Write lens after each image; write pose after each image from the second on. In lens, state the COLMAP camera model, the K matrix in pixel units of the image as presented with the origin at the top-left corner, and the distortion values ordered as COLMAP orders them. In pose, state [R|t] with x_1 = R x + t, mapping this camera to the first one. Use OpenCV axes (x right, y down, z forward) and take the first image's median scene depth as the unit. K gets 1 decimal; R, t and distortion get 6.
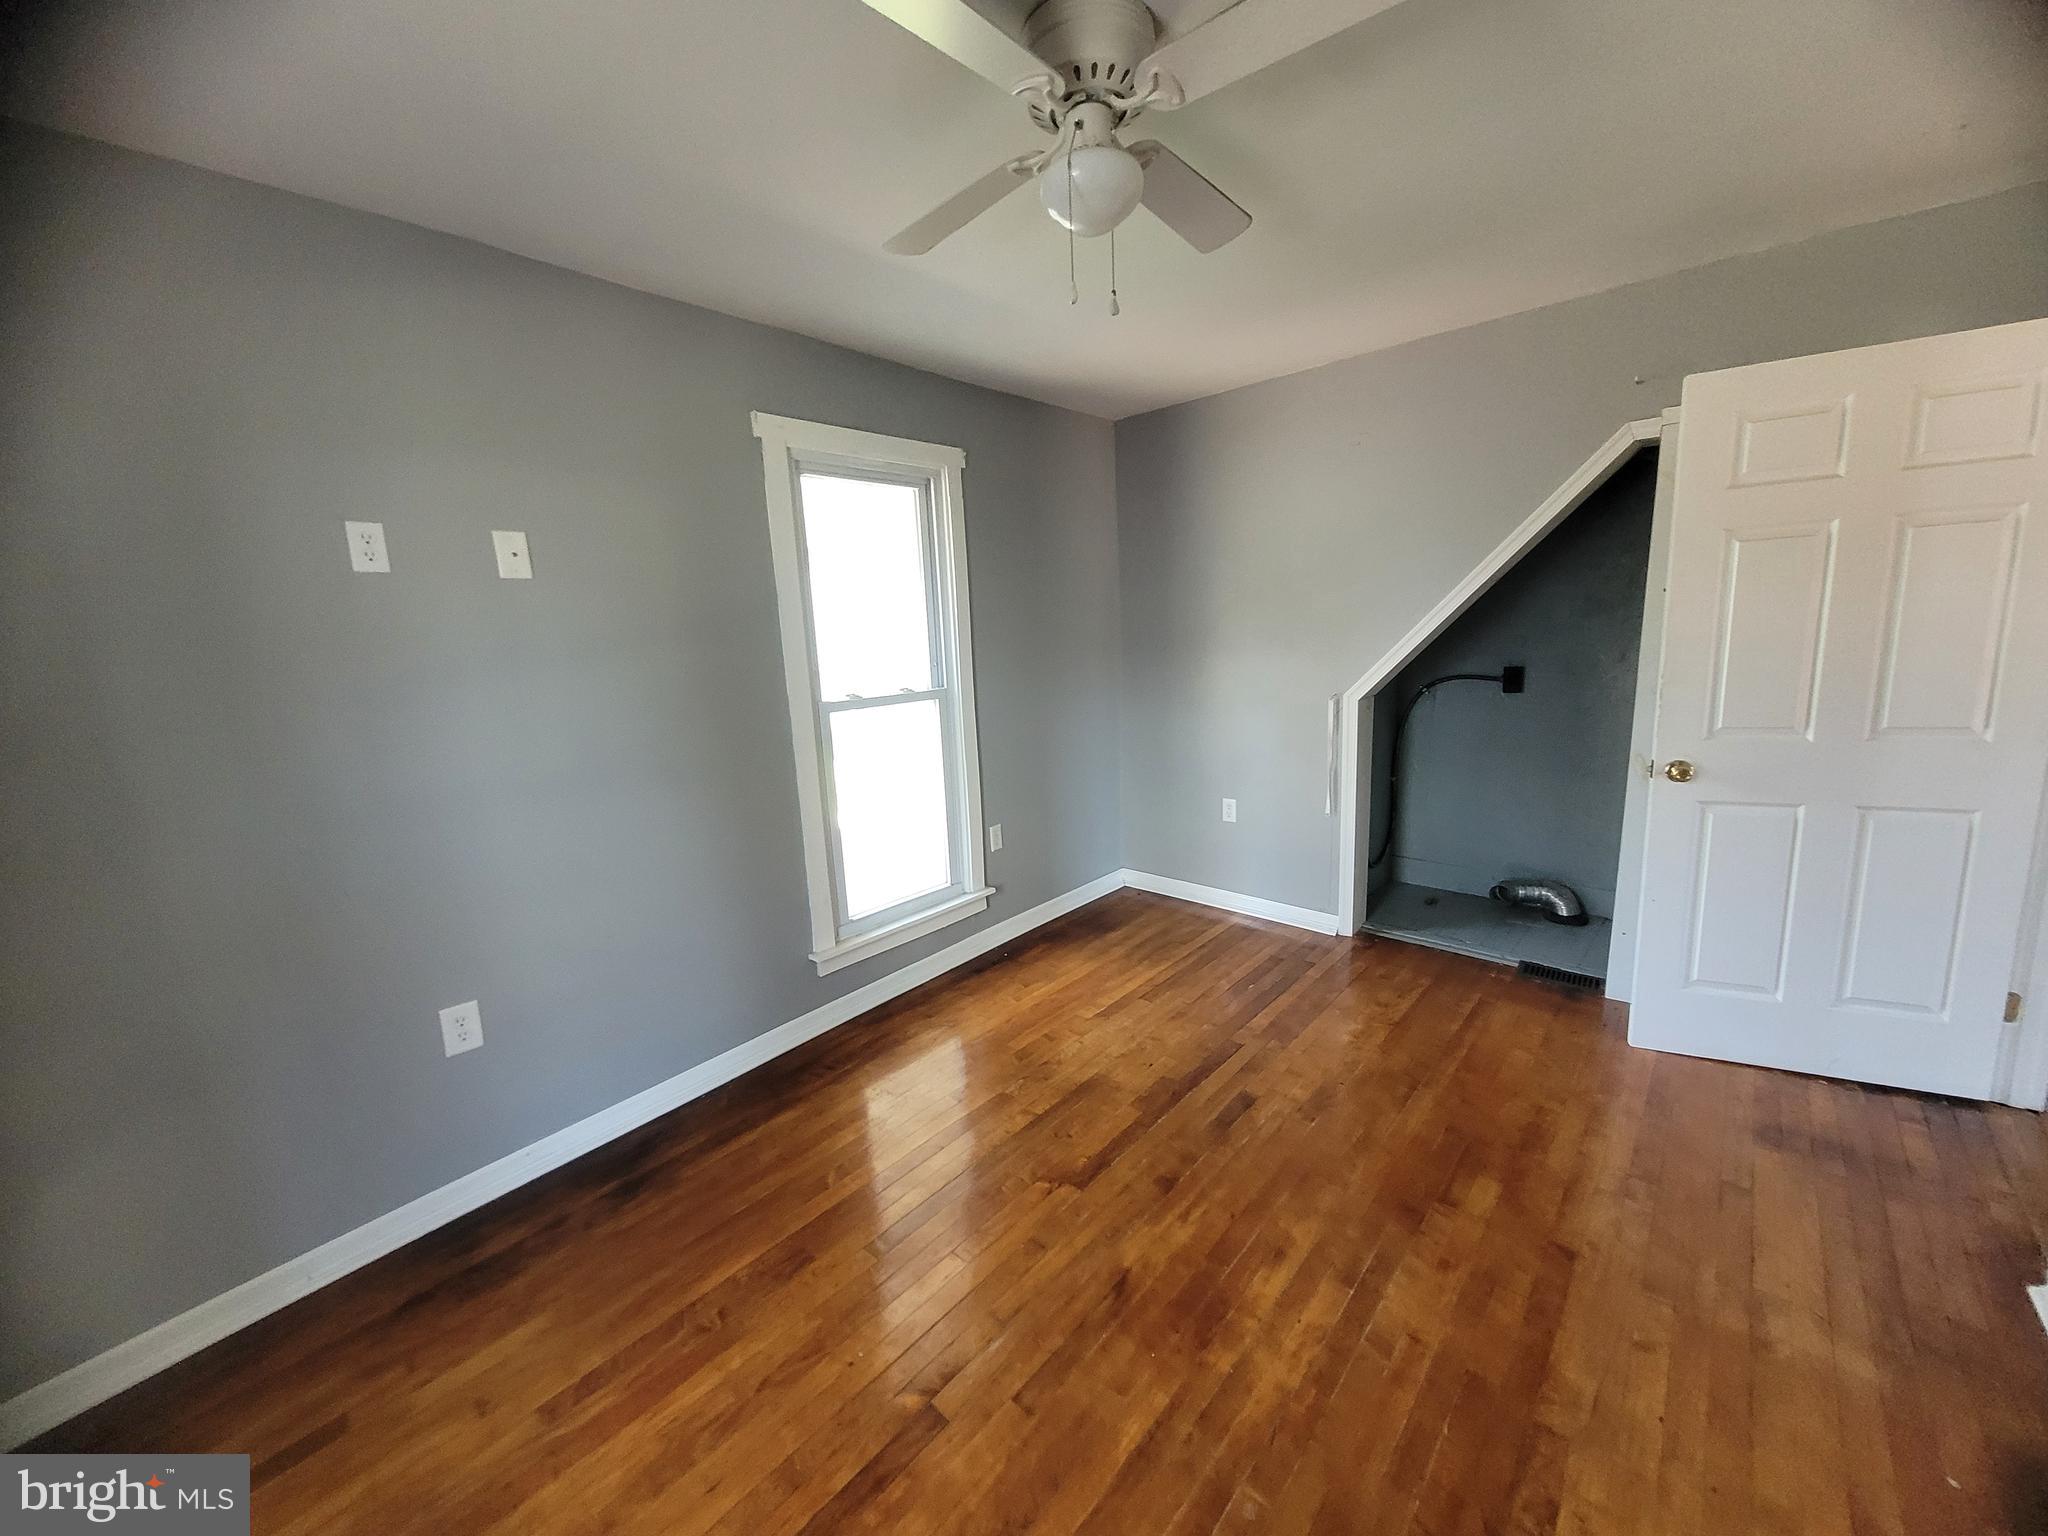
lens RADIAL K [[793.4, 0, 1026.4], [0, 793.4, 782.4], [0, 0, 1]] dist [0.009902, -0.003549]
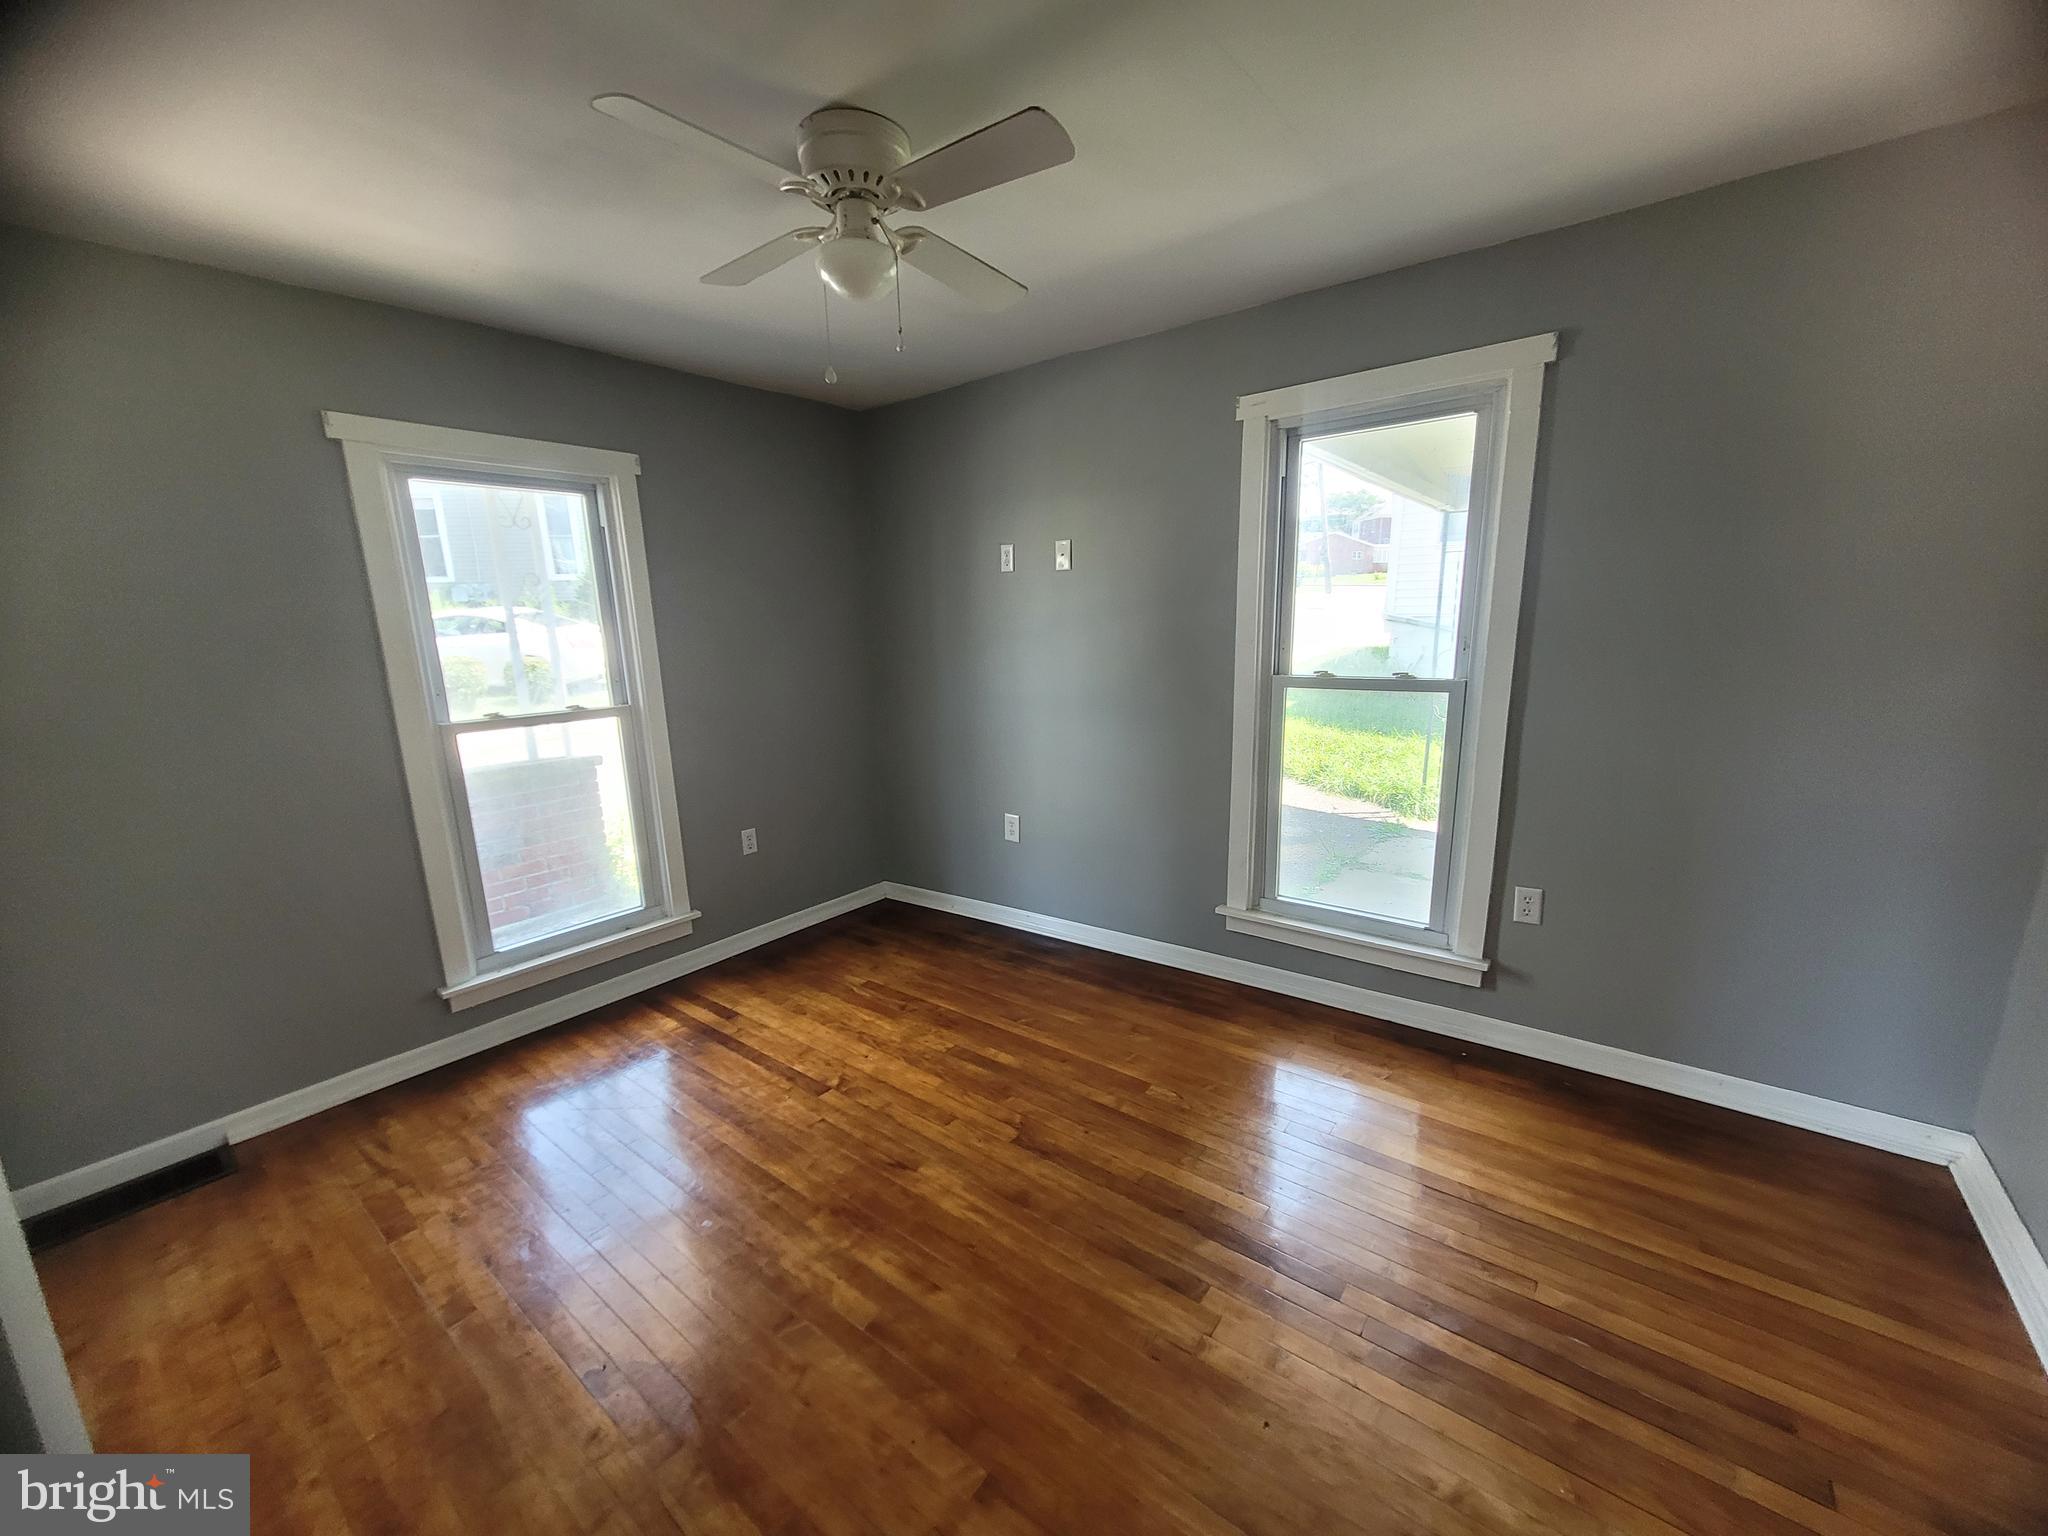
lens RADIAL K [[793.4, 0, 1026.4], [0, 793.4, 782.4], [0, 0, 1]] dist [0.009902, -0.003549]
pose [[0.065161, 0.251251, -0.965726, 0.892909], [-0.159992, 0.957893, 0.238418, -0.198435], [0.984965, 0.138973, 0.102615, 0.752325]]
